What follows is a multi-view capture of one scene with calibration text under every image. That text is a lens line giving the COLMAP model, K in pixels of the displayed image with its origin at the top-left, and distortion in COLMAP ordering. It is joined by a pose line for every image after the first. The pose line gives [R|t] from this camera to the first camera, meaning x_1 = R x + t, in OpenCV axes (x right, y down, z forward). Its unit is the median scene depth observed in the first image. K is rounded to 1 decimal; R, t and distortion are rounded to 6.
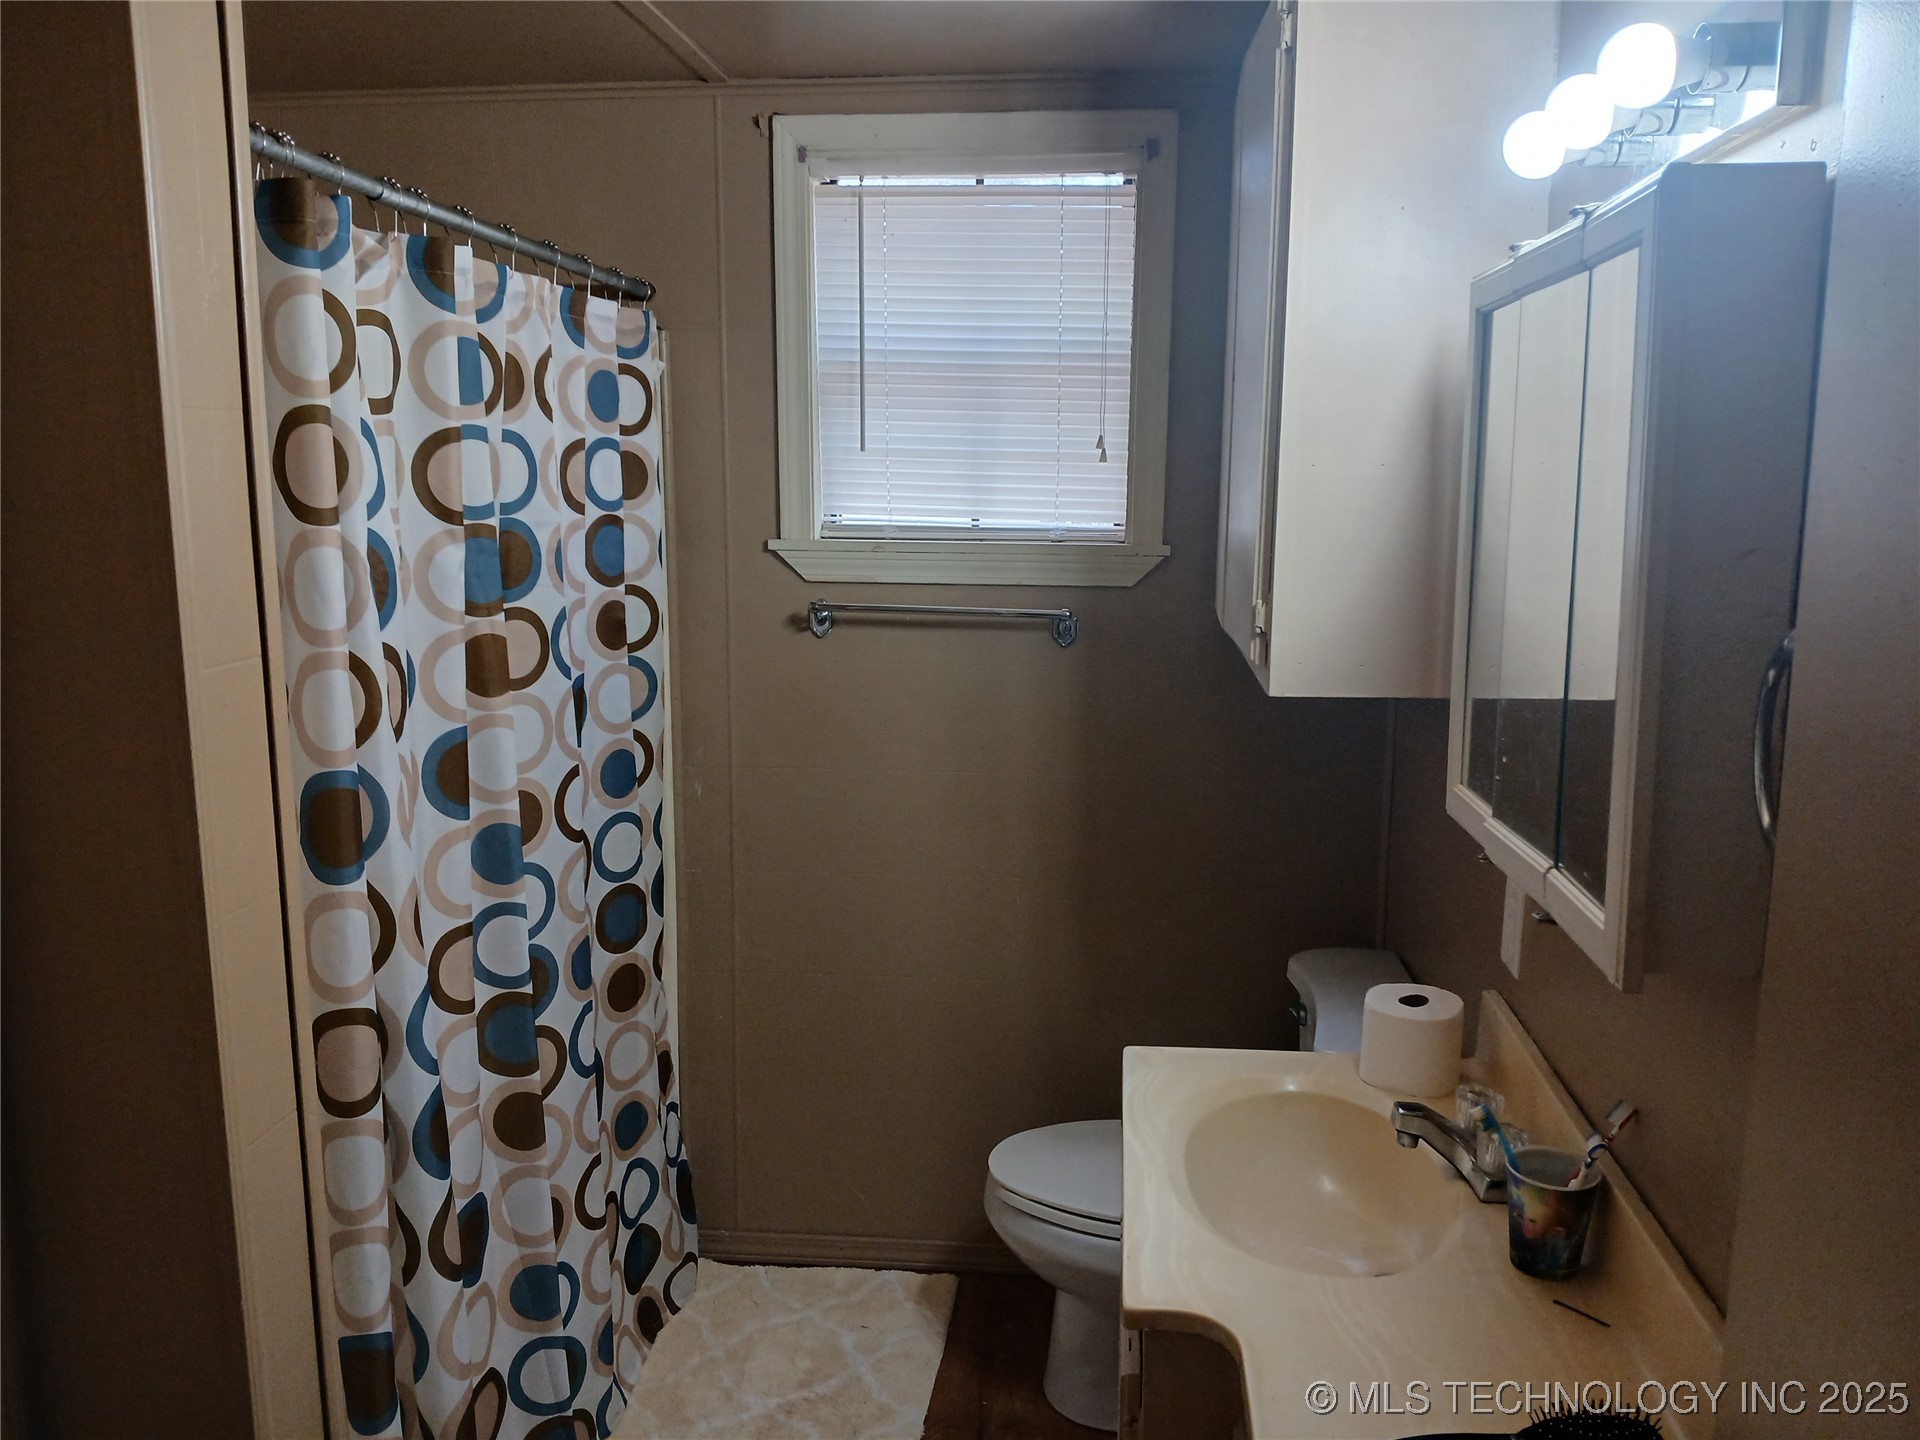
lens RADIAL K [[1512.9, 0, 954.5], [0, 1512.9, 709.6], [0, 0, 1]] dist [0.066401, -0.113362]
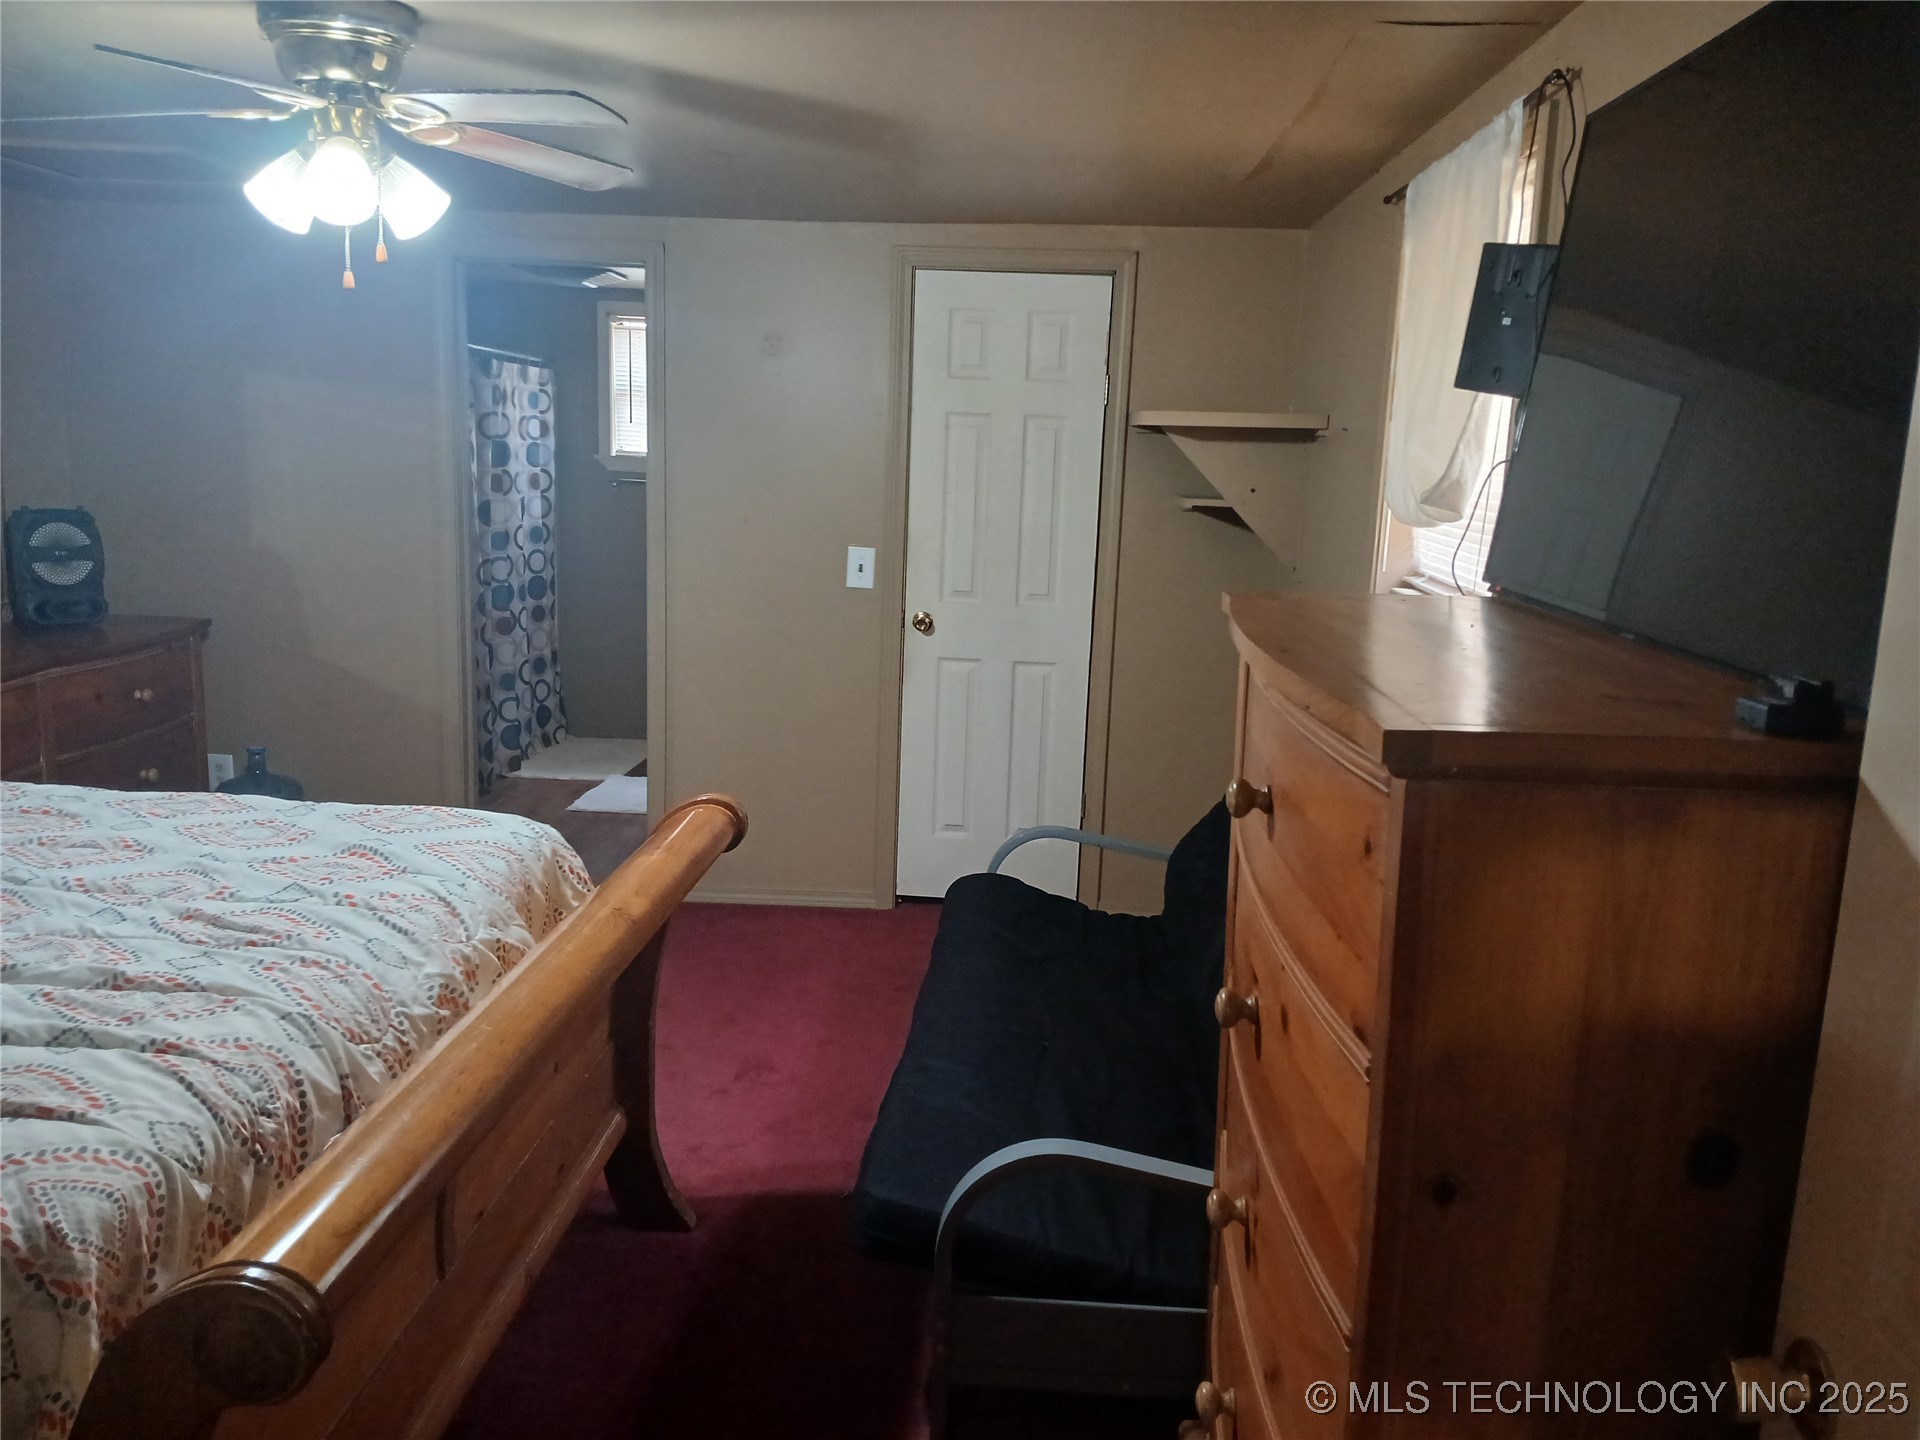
lens RADIAL K [[1512.9, 0, 954.5], [0, 1512.9, 709.6], [0, 0, 1]] dist [0.066401, -0.113362]
pose [[0.998776, 0.021145, 0.044711, 0.440886], [-0.021960, 0.999600, 0.017830, 0.303846], [-0.044316, -0.018790, 0.998841, -1.889722]]
